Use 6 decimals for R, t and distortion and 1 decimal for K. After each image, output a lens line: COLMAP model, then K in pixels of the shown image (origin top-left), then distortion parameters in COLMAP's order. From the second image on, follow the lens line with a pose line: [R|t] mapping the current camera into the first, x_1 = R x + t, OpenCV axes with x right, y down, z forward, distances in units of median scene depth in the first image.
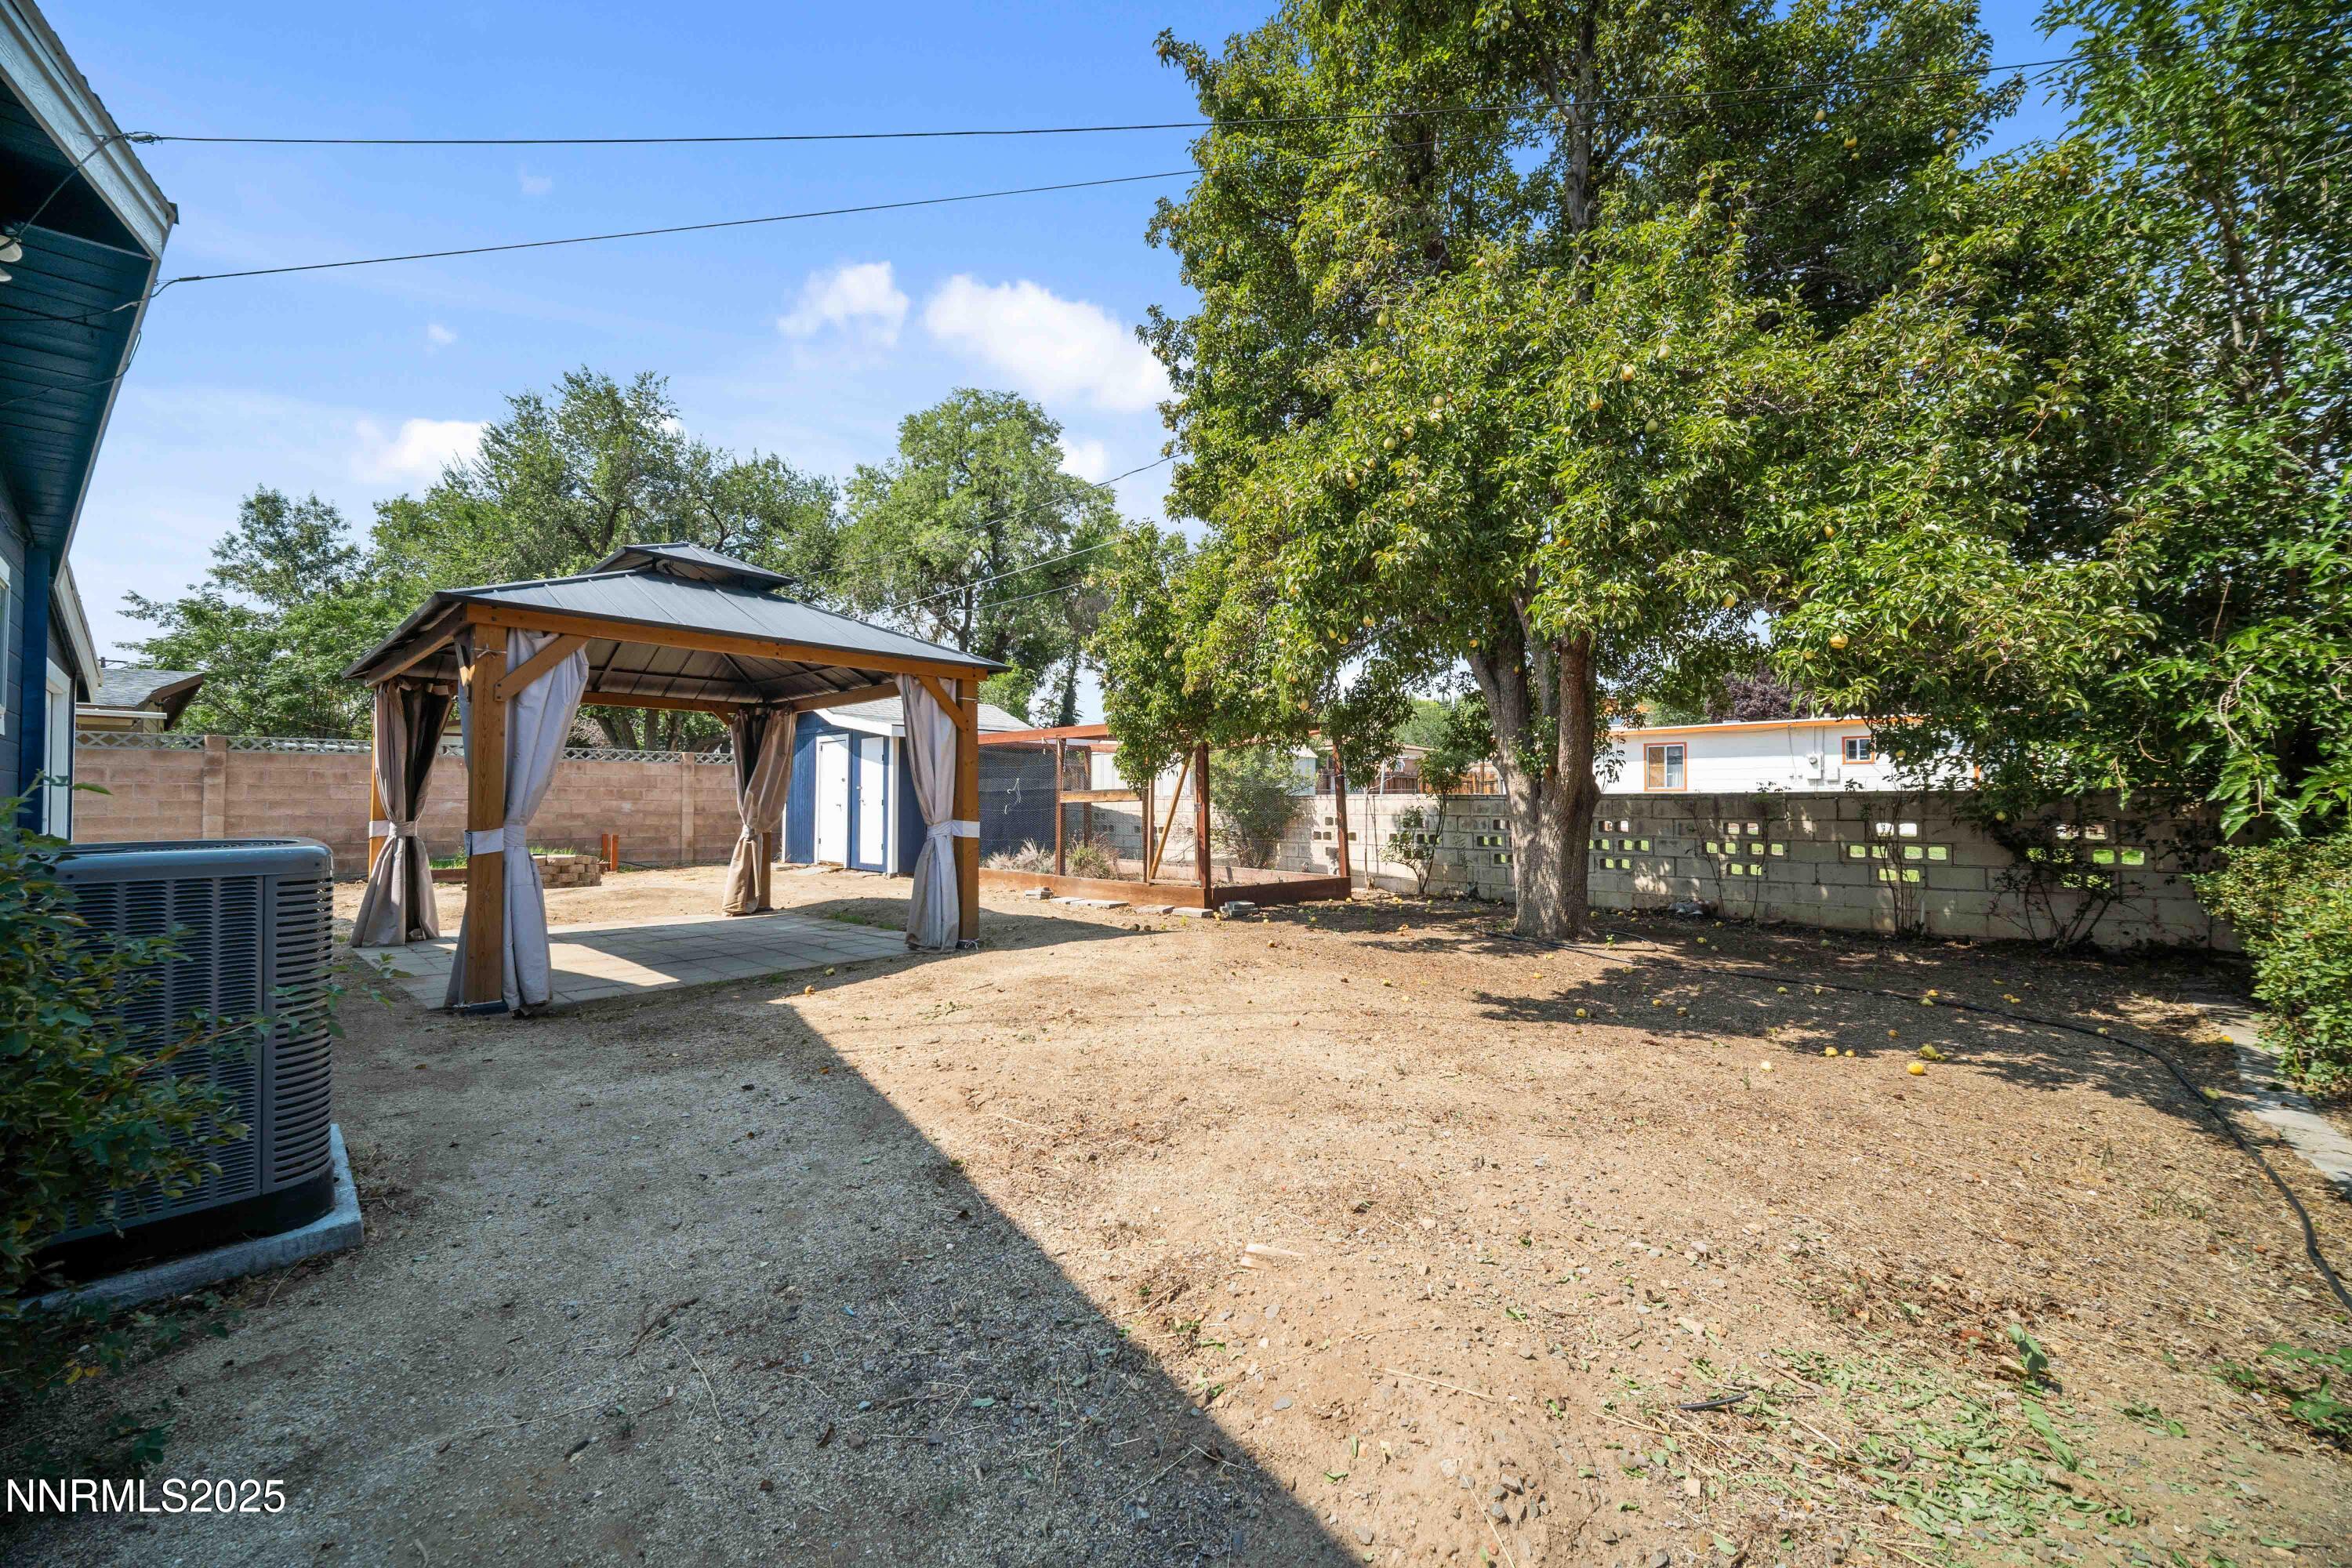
lens RADIAL K [[932.4, 0, 1184.4], [0, 932.4, 787.2], [0, 0, 1]] dist [-0.003714, 0.001517]
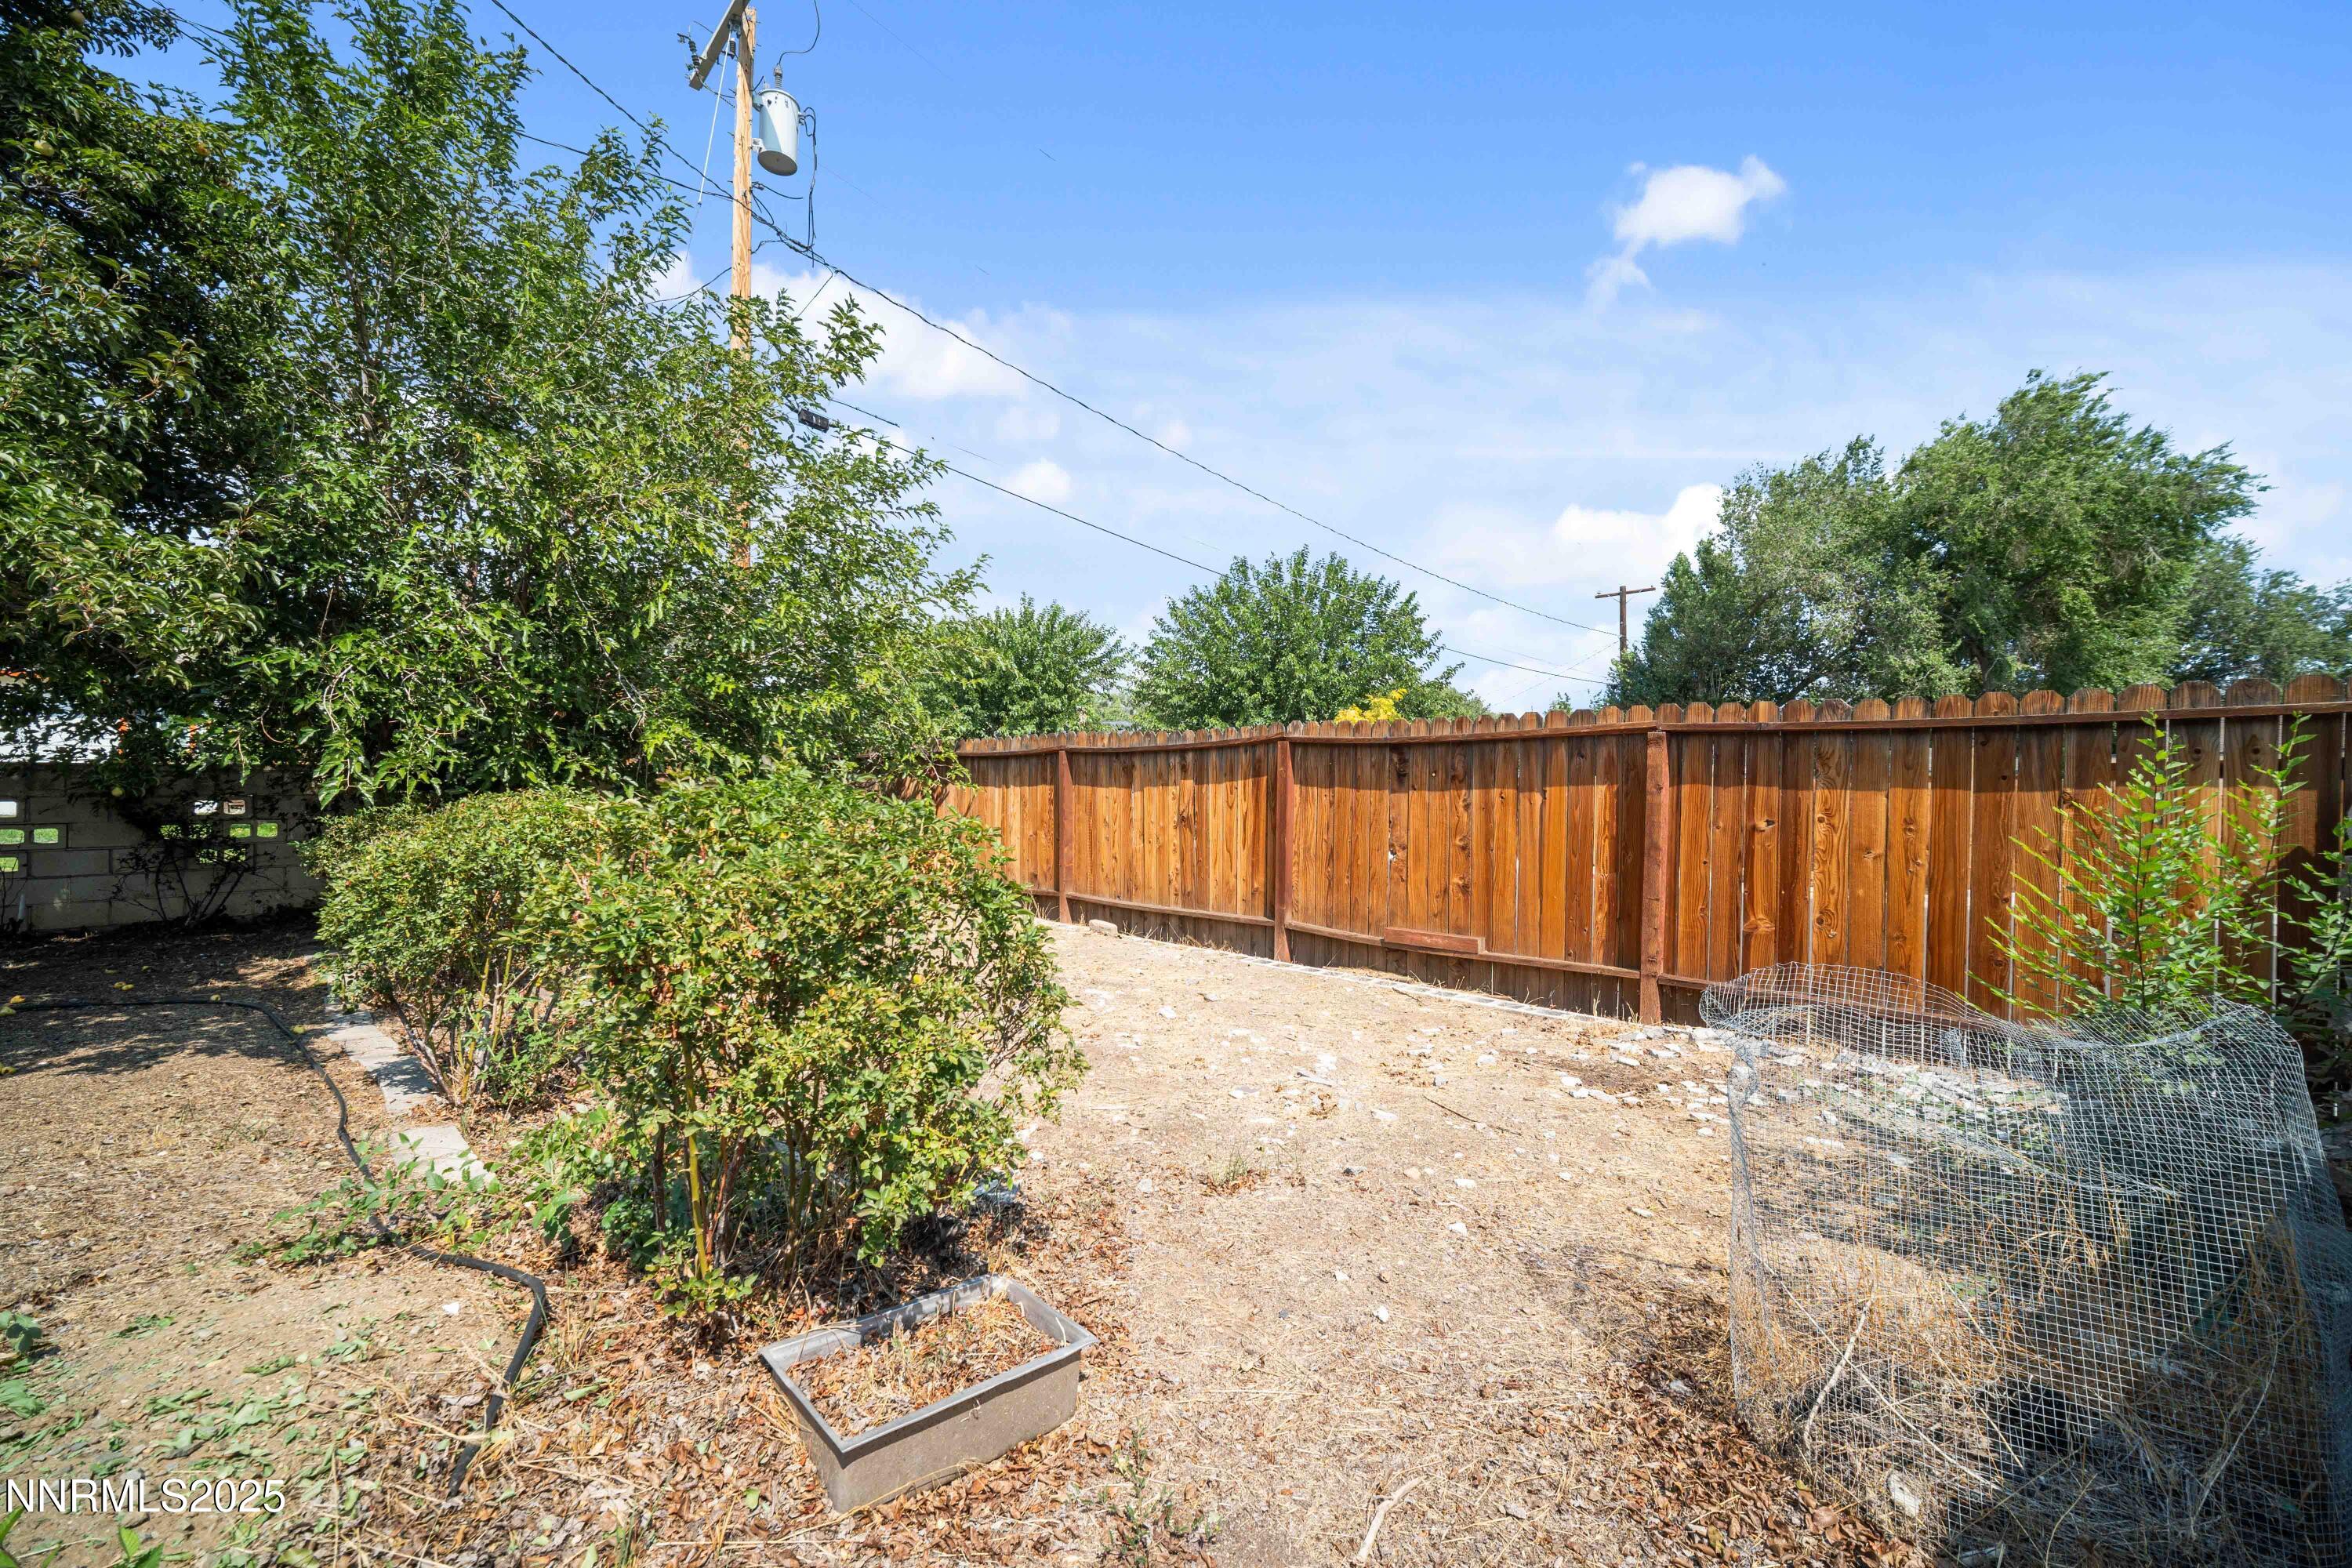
lens RADIAL K [[932.4, 0, 1163.0], [0, 932.4, 777.4], [0, 0, 1]] dist [-0.003714, 0.001517]
pose [[0.034453, 0.009261, 0.999363, -0.019260], [-0.024923, 0.999654, -0.008404, -0.001885], [-0.999096, -0.024618, 0.034672, -0.101061]]
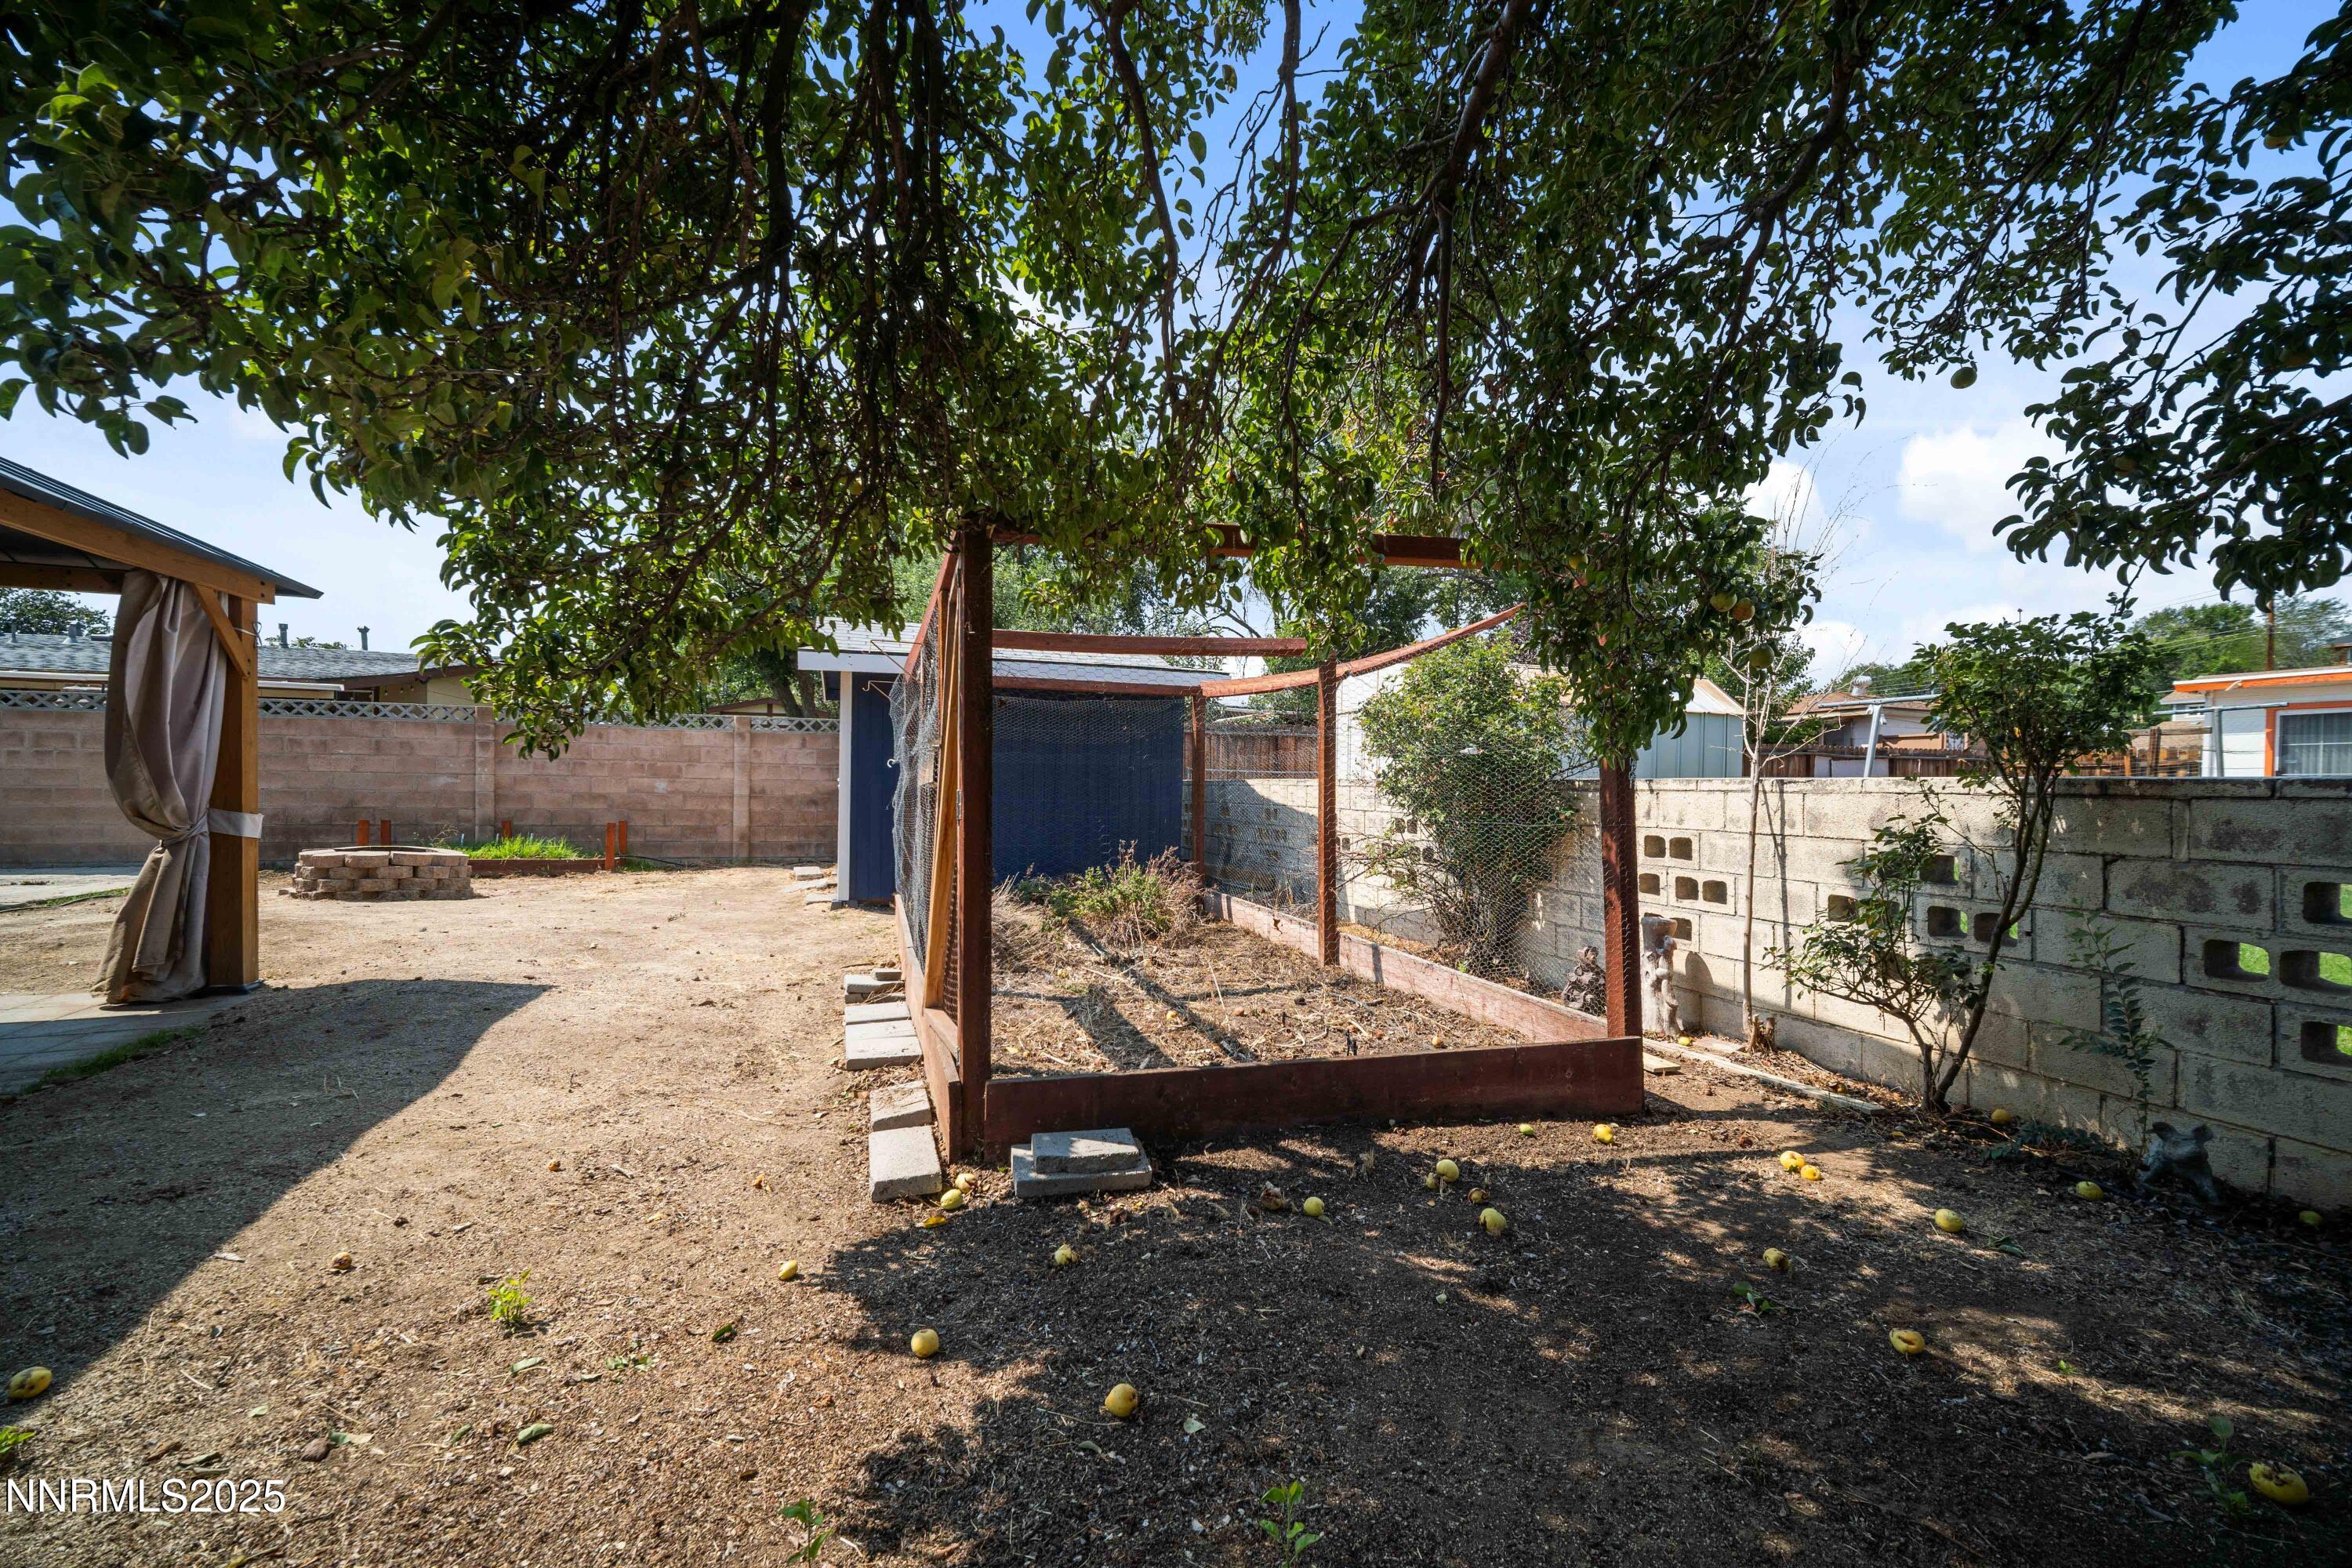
lens RADIAL K [[932.4, 0, 1169.4], [0, 932.4, 786.6], [0, 0, 1]] dist [-0.003714, 0.001517]
pose [[0.876036, 0.013781, -0.482049, 0.074906], [-0.007197, 0.999854, 0.015504, 0.002952], [0.482193, -0.010113, 0.876007, 0.256093]]
